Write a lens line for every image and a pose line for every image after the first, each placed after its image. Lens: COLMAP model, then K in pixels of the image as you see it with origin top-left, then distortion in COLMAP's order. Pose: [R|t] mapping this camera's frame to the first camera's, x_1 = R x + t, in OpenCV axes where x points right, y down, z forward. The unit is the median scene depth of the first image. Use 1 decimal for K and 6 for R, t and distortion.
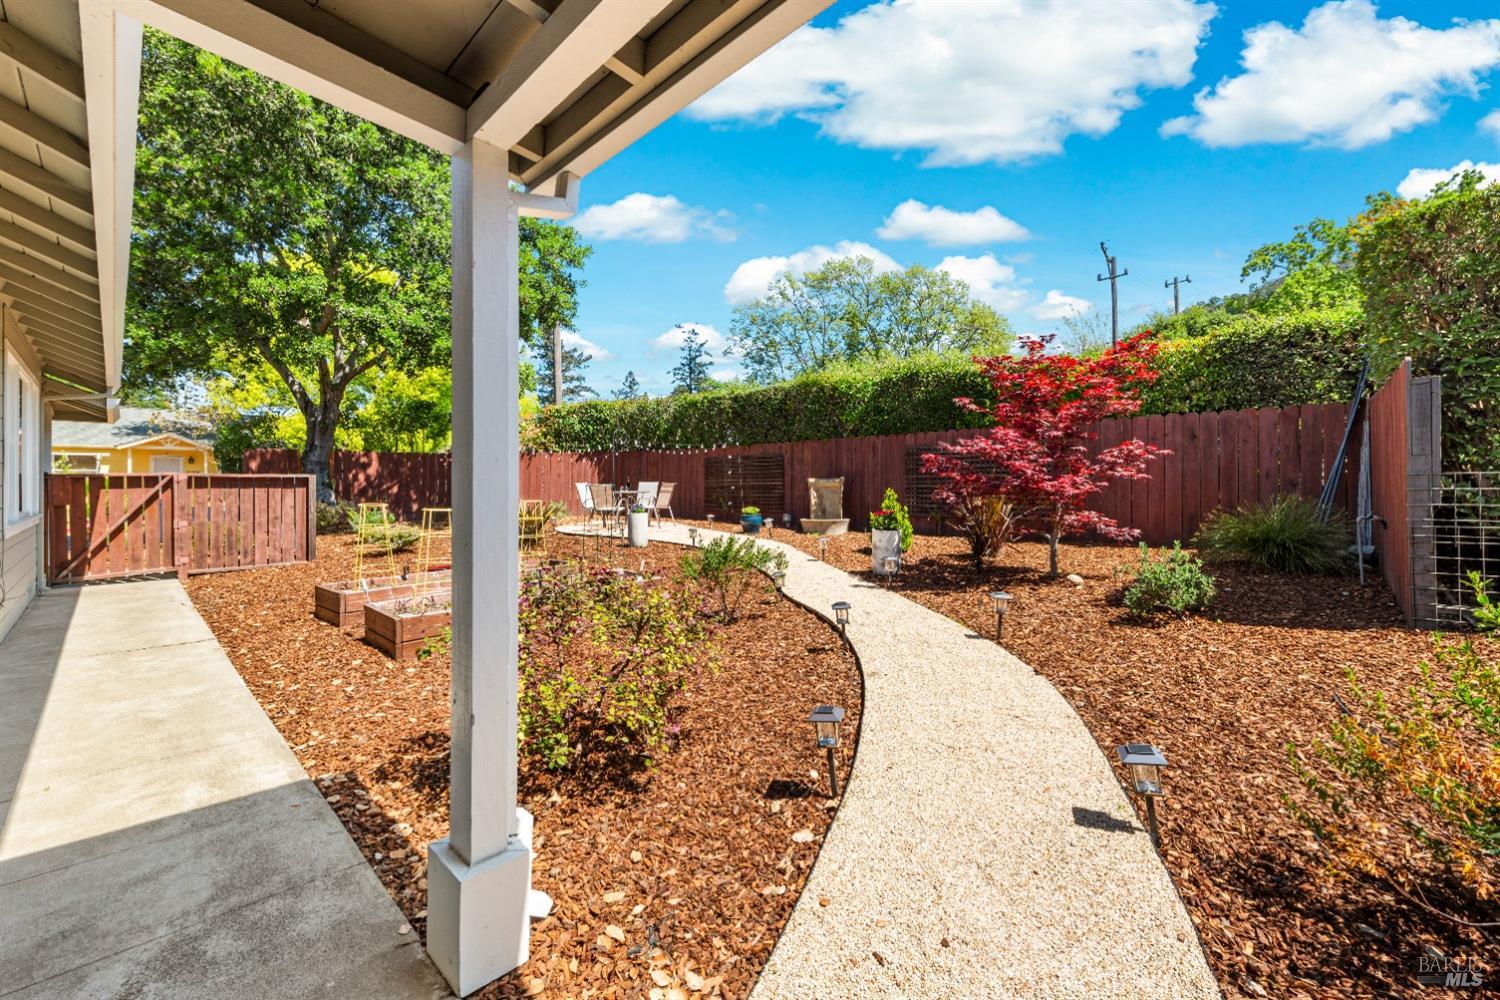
lens RADIAL K [[584.6, 0, 748.1], [0, 584.6, 506.8], [0, 0, 1]] dist [0.010813, -0.000150]
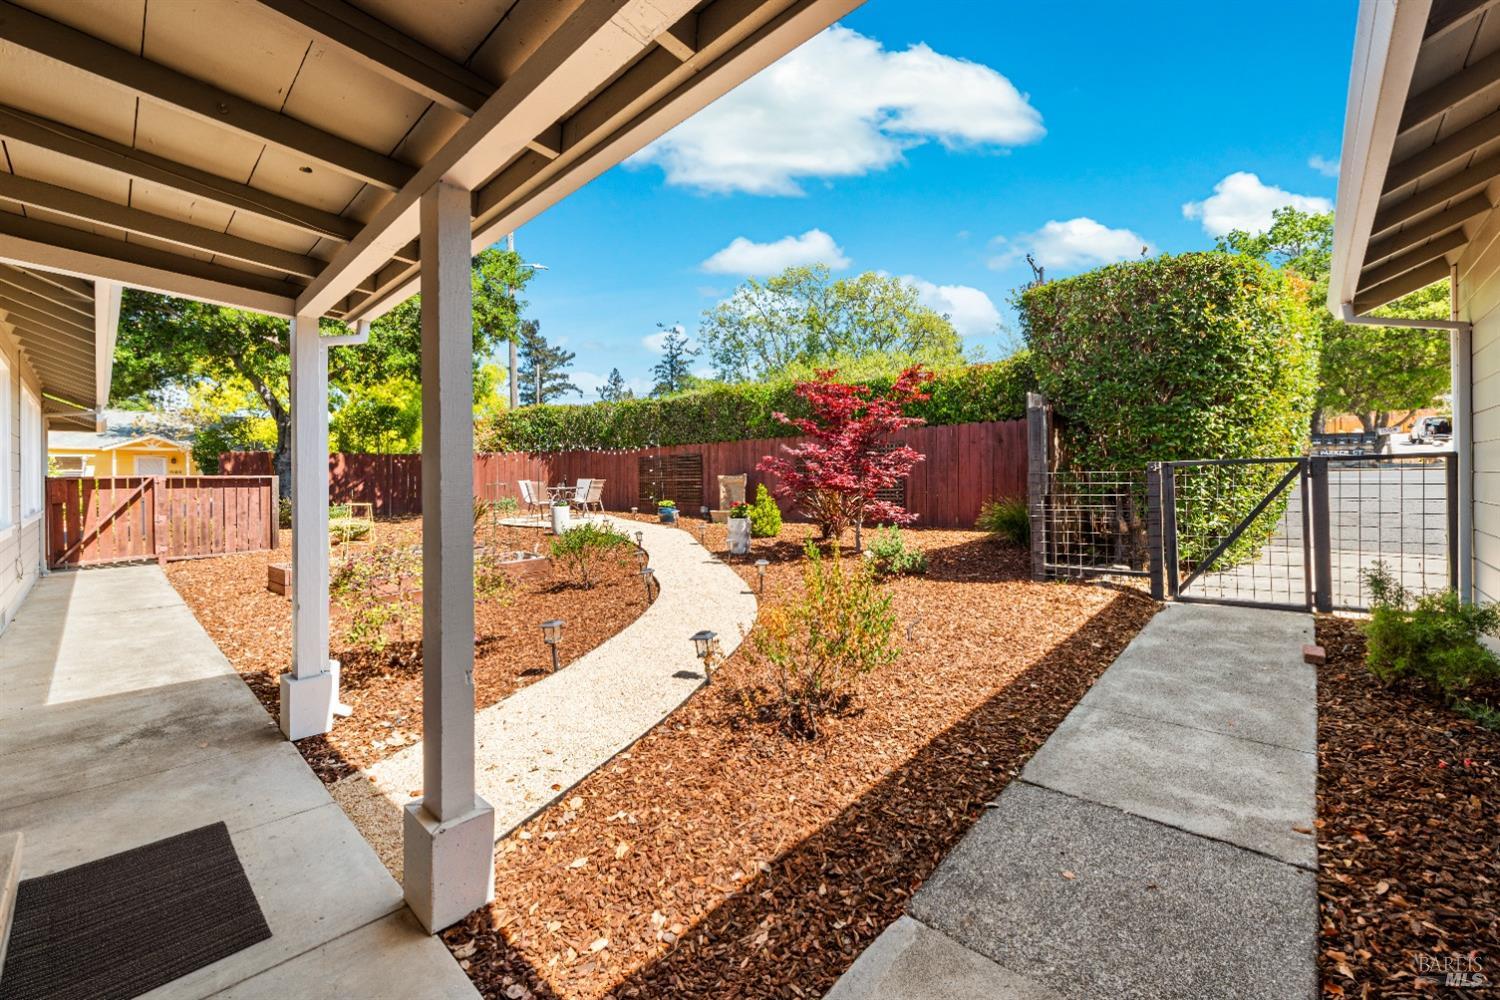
lens RADIAL K [[579.4, 0, 750.0], [0, 579.4, 500.0], [0, 0, 1]] dist [0.010362, -0.000091]
pose [[0.999799, -0.007775, 0.018474, 0.137943], [0.007795, 0.999969, -0.000983, 0.001778], [-0.018466, 0.001127, 0.999829, -0.135233]]
